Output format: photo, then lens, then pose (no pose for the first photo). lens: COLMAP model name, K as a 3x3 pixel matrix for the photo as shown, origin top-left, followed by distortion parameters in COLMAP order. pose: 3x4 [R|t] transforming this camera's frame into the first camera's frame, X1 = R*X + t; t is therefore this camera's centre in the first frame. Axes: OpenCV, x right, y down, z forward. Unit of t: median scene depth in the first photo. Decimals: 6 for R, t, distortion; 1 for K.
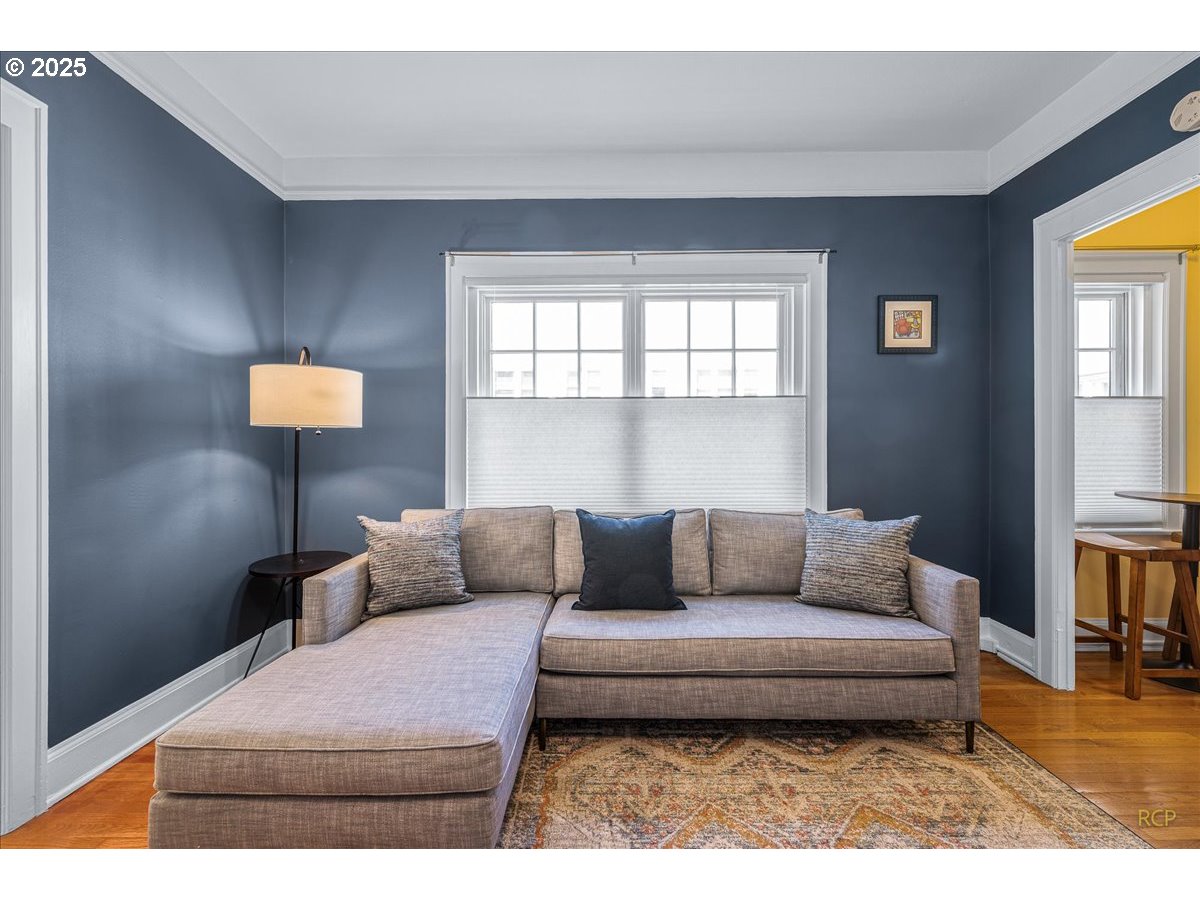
lens RADIAL K [[514.0, 0, 600.4], [0, 514.0, 445.8], [0, 0, 1]] dist [-0.000497, -0.000133]
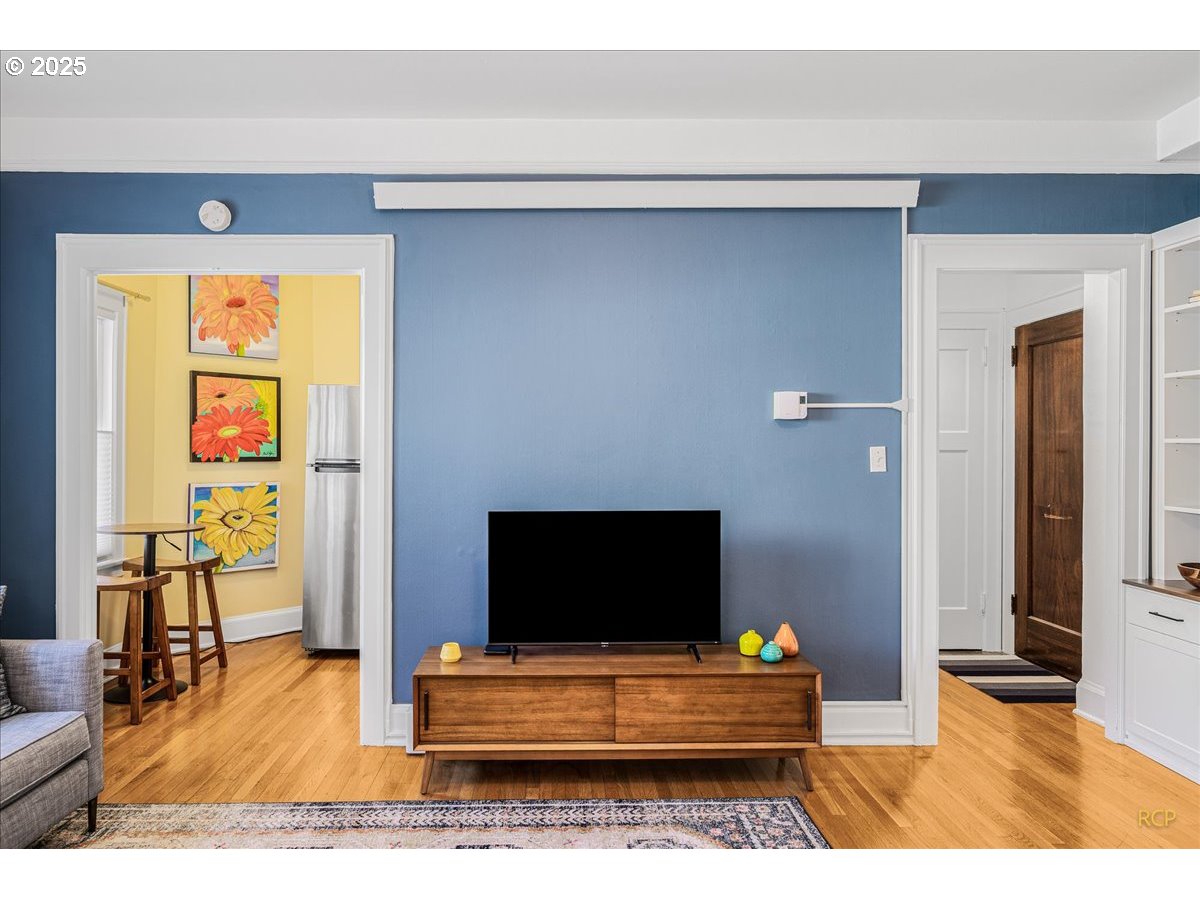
lens RADIAL K [[771.2, 0, 578.0], [0, 771.2, 449.8], [0, 0, 1]] dist [-0.007179, 0.001041]
pose [[-0.043111, -0.000107, 0.999070, -0.691447], [0.000393, 1.000000, 0.000124, -0.084410], [-0.999070, 0.000398, -0.043111, 0.194694]]
